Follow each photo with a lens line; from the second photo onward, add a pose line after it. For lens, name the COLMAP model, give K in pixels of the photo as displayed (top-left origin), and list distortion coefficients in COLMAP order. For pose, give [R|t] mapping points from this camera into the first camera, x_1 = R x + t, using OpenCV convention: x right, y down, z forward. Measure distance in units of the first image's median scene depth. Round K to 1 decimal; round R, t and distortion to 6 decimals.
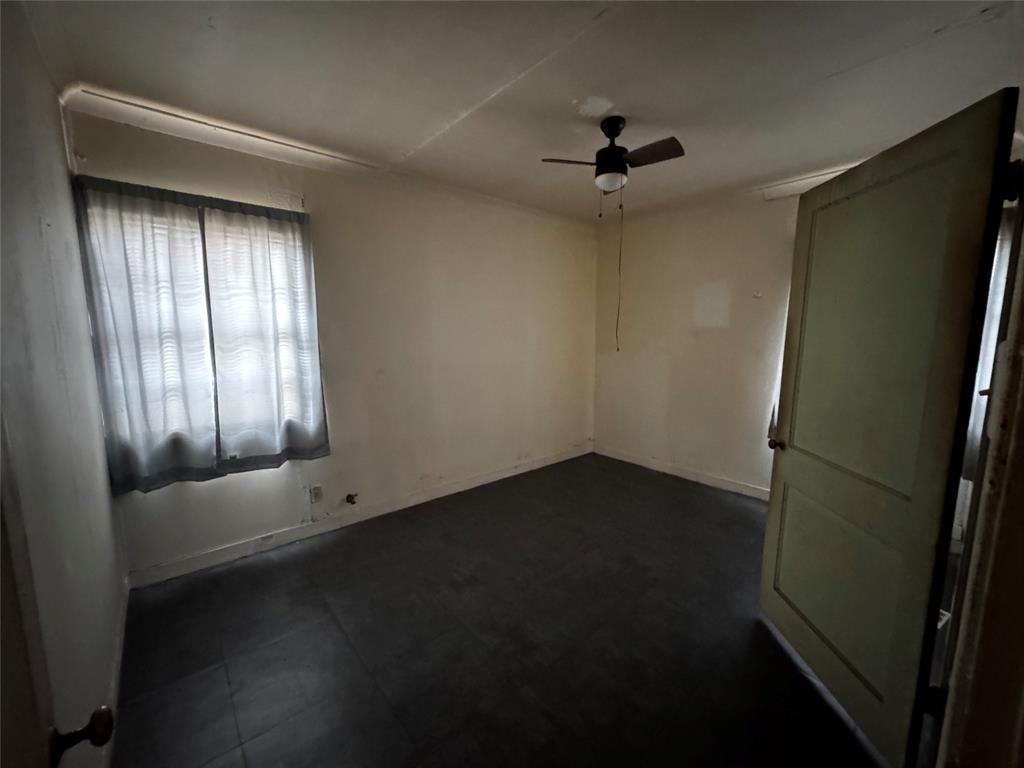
lens RADIAL K [[409.1, 0, 510.0], [0, 409.1, 386.7], [0, 0, 1]] dist [-0.000387, 0.000247]
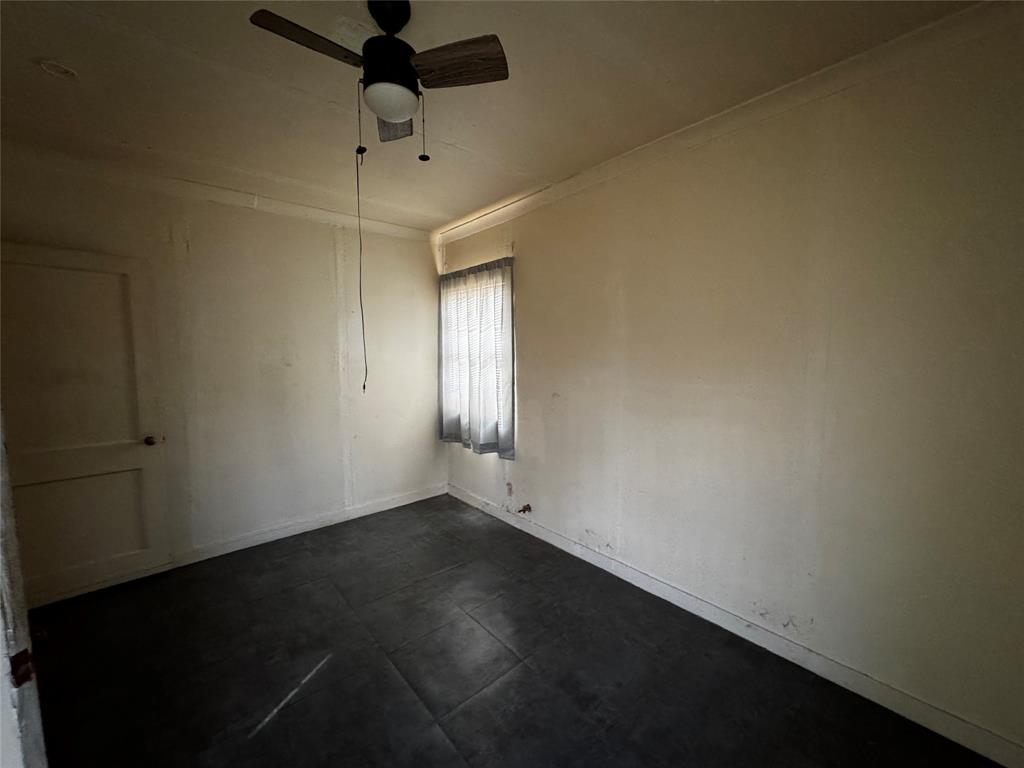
lens RADIAL K [[409.1, 0, 508.7], [0, 409.1, 381.8], [0, 0, 1]] dist [-0.000387, 0.000247]
pose [[0.014266, 0.085020, -0.996277, 0.760184], [-0.125199, 0.988689, 0.082580, -0.159016], [0.992029, 0.123554, 0.024749, 1.030870]]
